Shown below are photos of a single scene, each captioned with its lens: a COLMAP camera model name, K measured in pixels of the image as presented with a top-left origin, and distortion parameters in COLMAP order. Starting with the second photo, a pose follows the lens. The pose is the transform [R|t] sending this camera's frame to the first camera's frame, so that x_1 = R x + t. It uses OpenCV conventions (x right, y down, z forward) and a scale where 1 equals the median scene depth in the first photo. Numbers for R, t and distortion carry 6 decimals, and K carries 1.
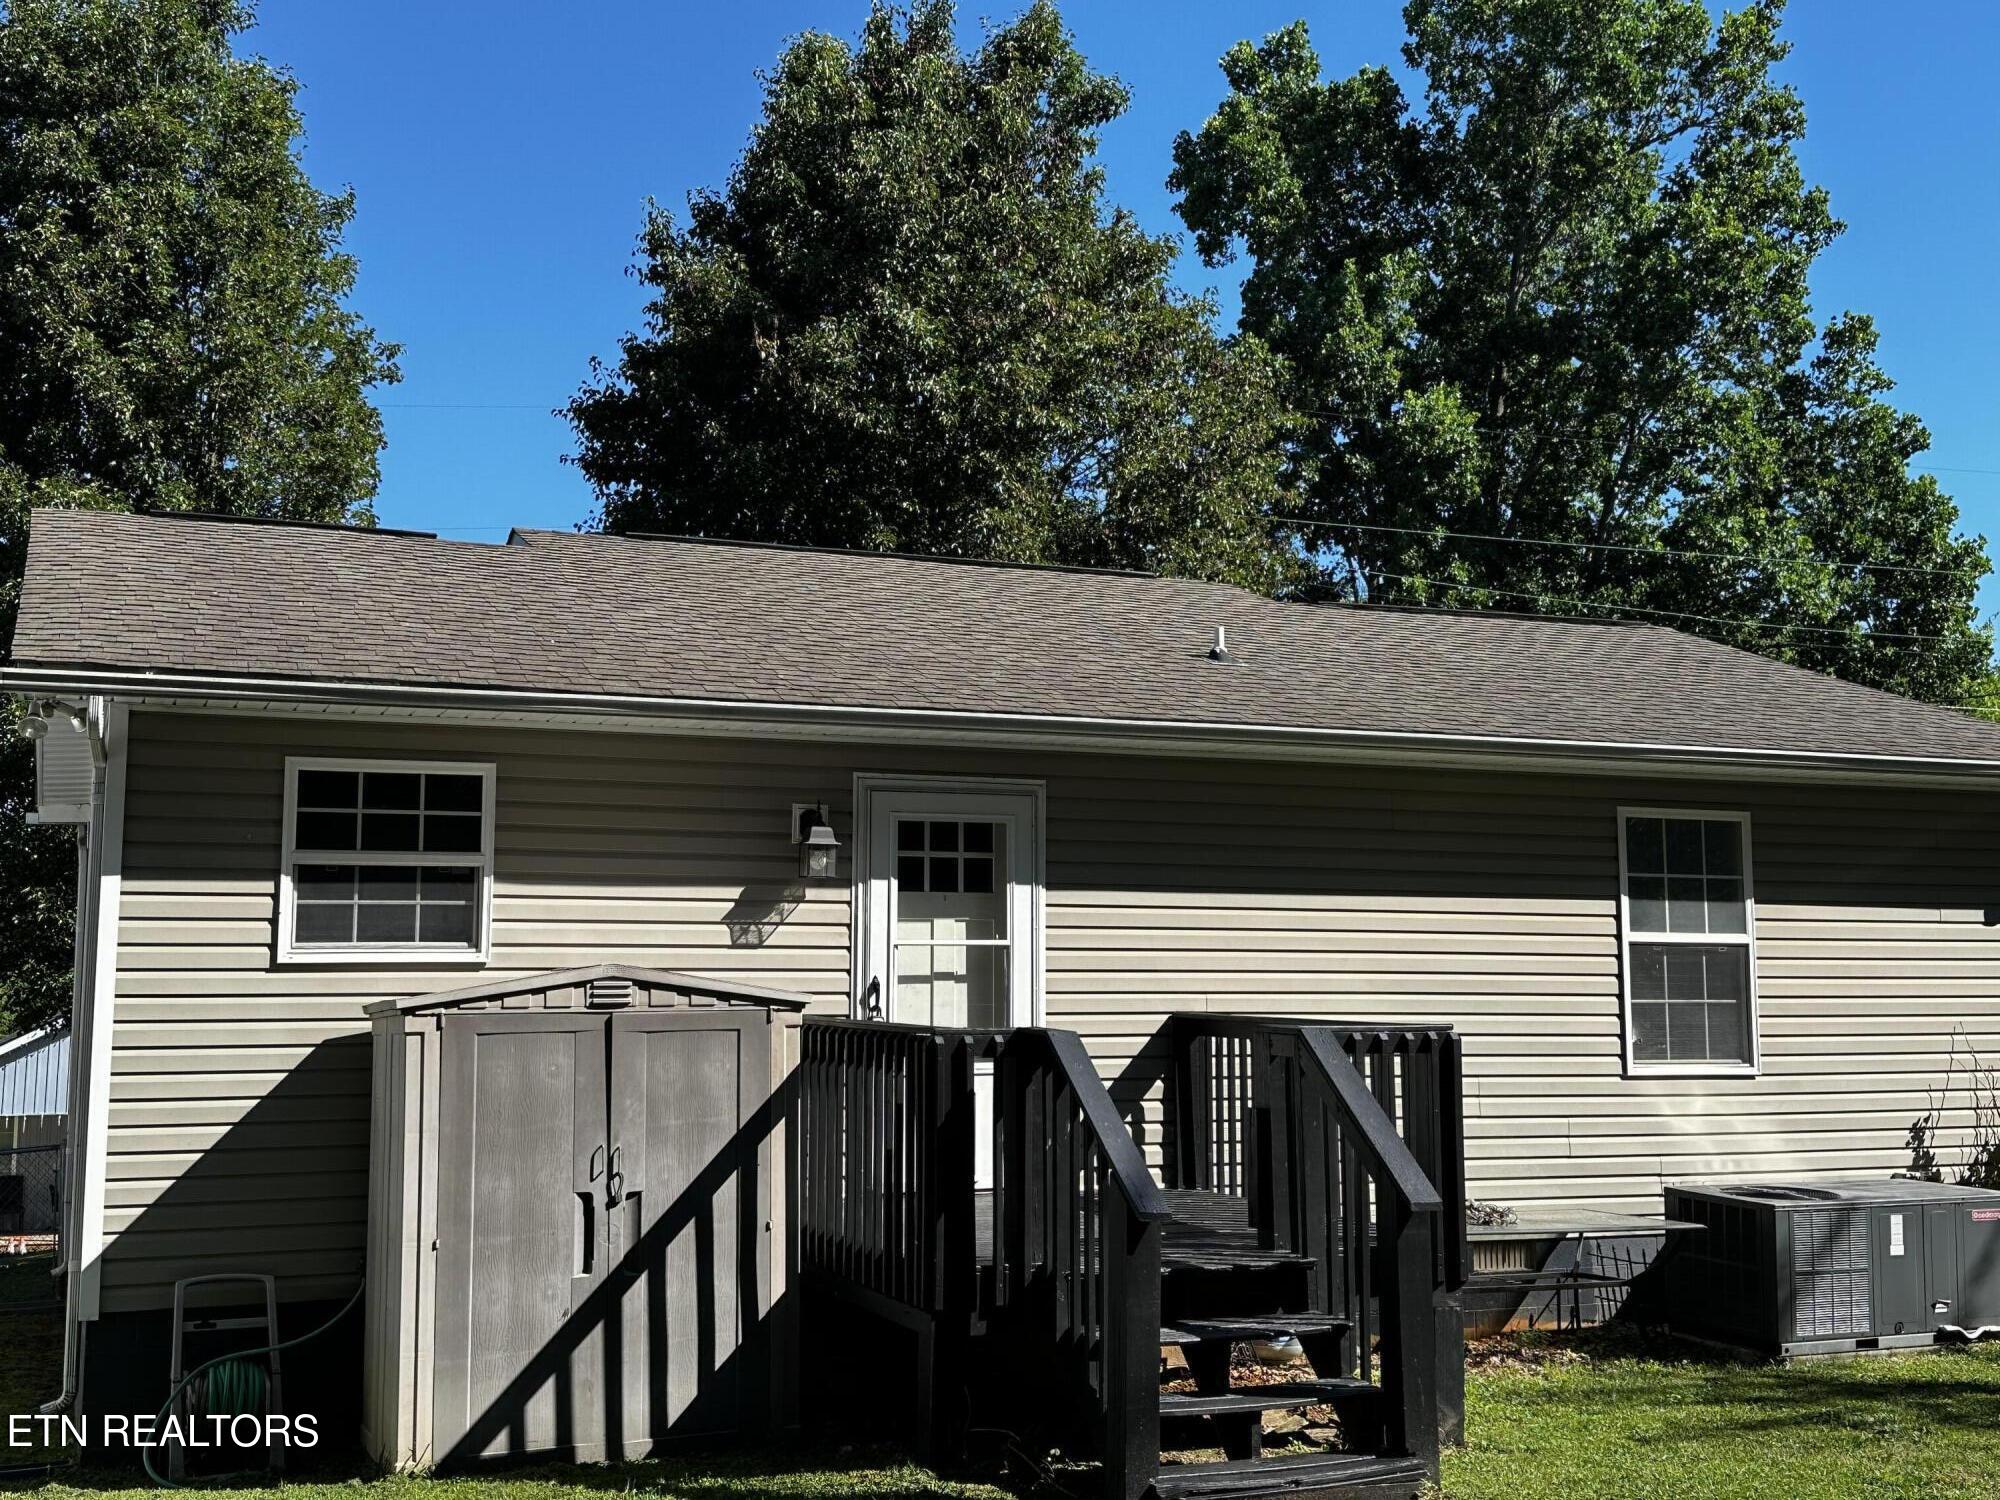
lens RADIAL K [[2253.0, 0, 970.7], [0, 2253.0, 763.4], [0, 0, 1]] dist [0.060308, 0.000000]
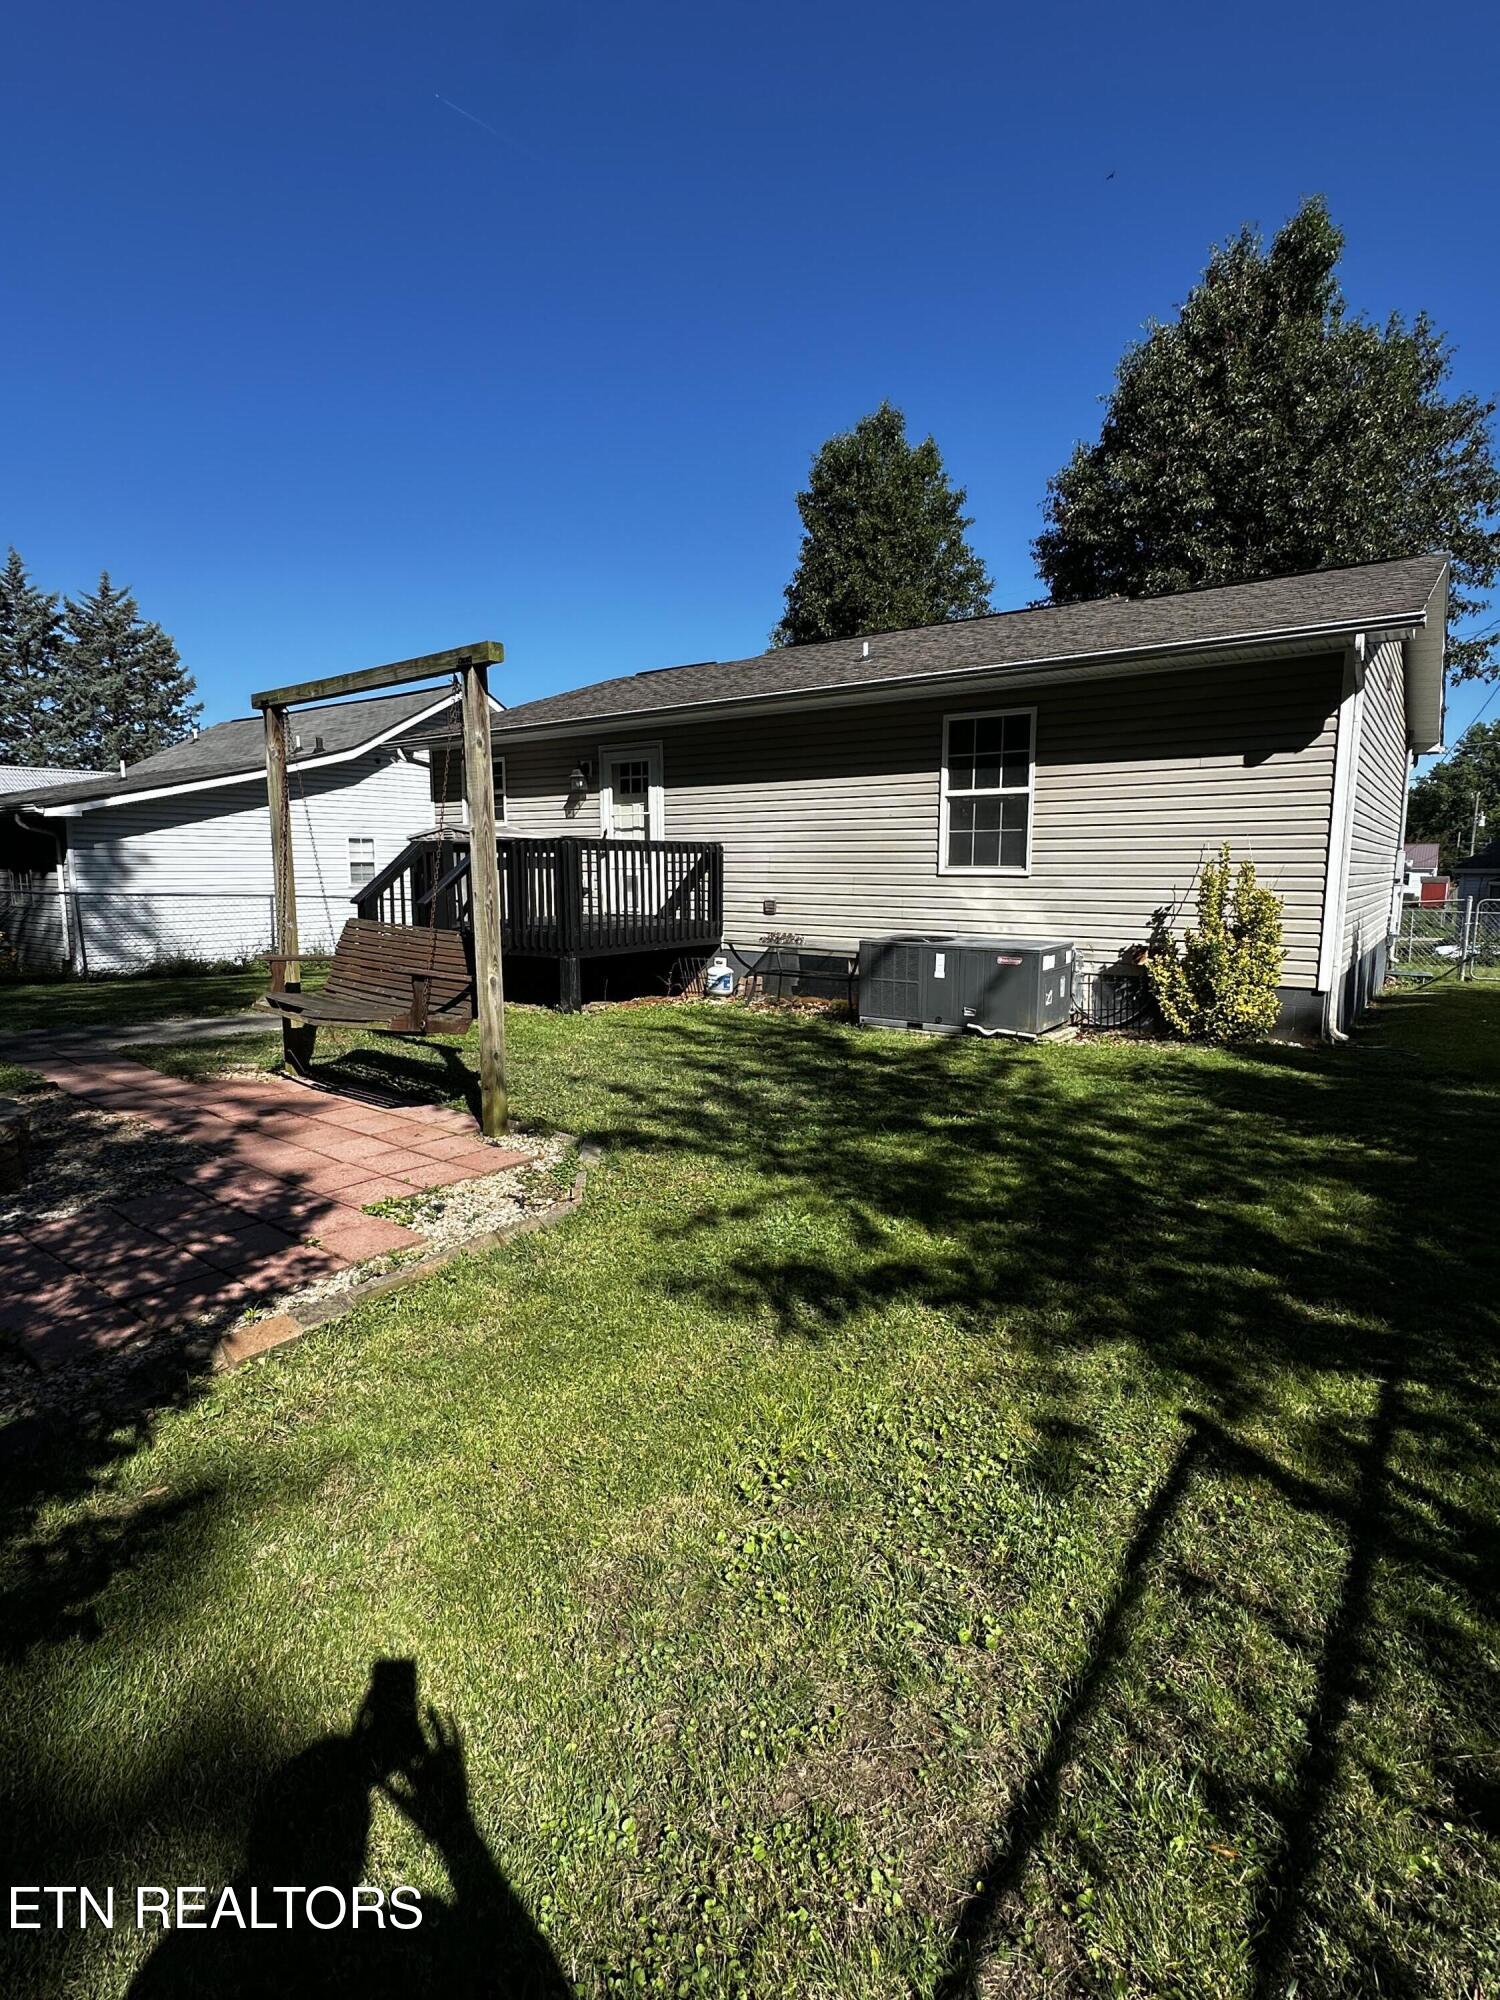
lens RADIAL K [[972.9, 0, 746.3], [0, 972.9, 999.0], [0, 0, 1]] dist [0.011017, 0.000455]
pose [[0.541900, 0.113197, -0.832785, 0.548173], [0.081274, 0.979186, 0.185982, 0.052000], [0.836504, -0.168467, 0.521421, 0.304075]]
